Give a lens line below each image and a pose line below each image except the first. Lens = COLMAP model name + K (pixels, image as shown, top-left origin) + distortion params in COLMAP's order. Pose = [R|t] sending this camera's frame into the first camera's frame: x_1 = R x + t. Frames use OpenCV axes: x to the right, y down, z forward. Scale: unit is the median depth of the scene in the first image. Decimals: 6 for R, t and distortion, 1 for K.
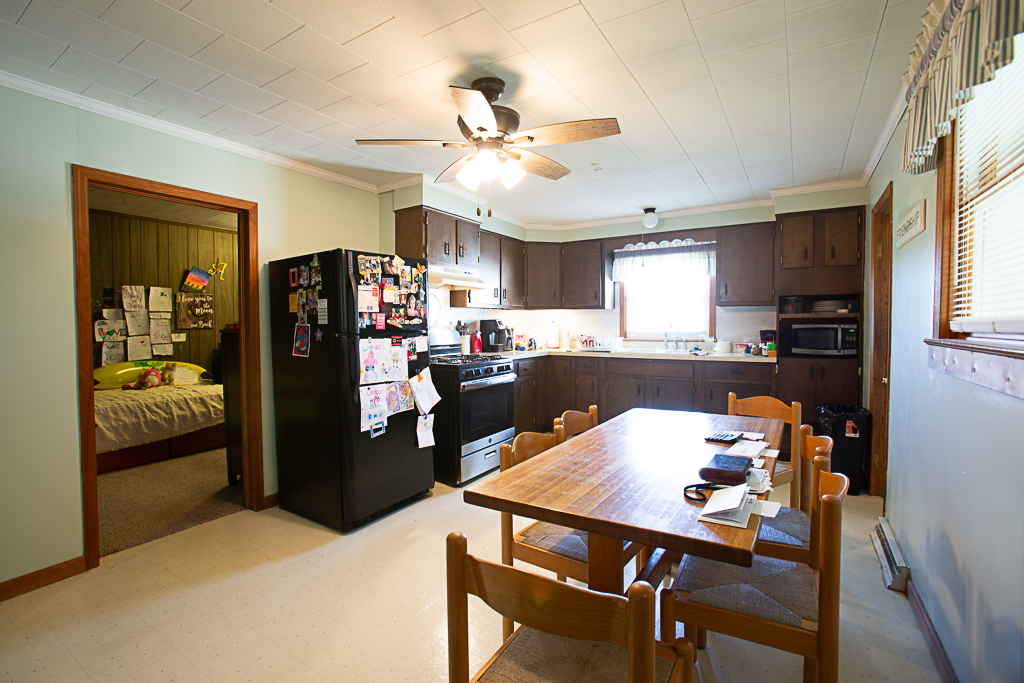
lens RADIAL K [[470.0, 0, 503.0], [0, 470.0, 336.0], [0, 0, 1]] dist [-0.073822, 0.036123]
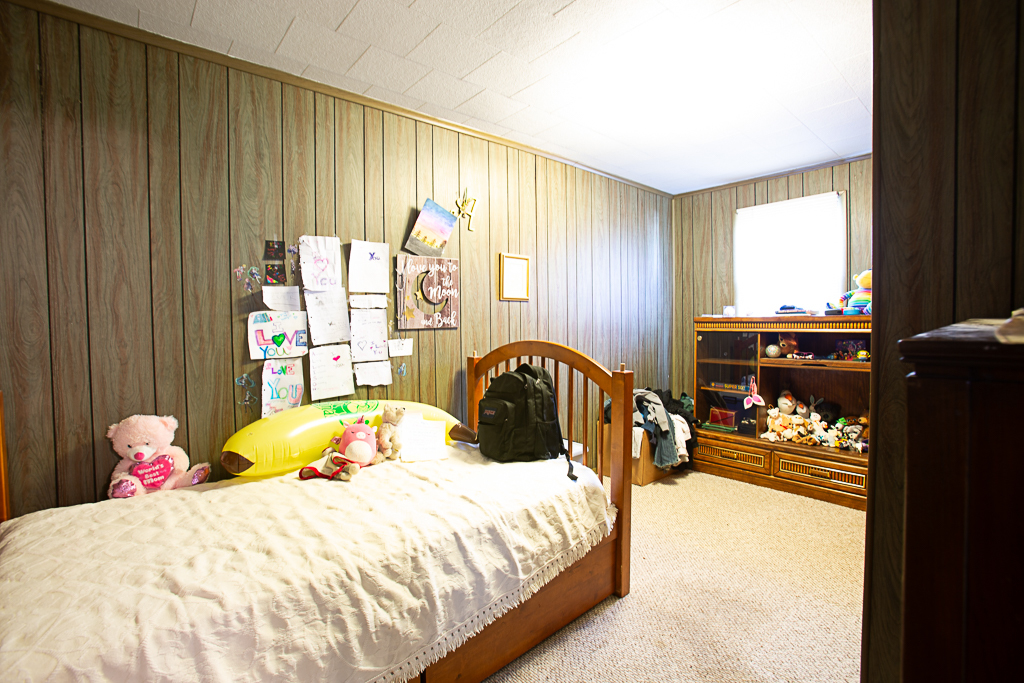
lens RADIAL K [[470.0, 0, 503.0], [0, 470.0, 336.0], [0, 0, 1]] dist [-0.073822, 0.036123]
pose [[0.955790, 0.001368, -0.294048, -0.505999], [0.000365, 0.999983, 0.005837, -0.012584], [0.294051, -0.005686, 0.955773, 0.613337]]
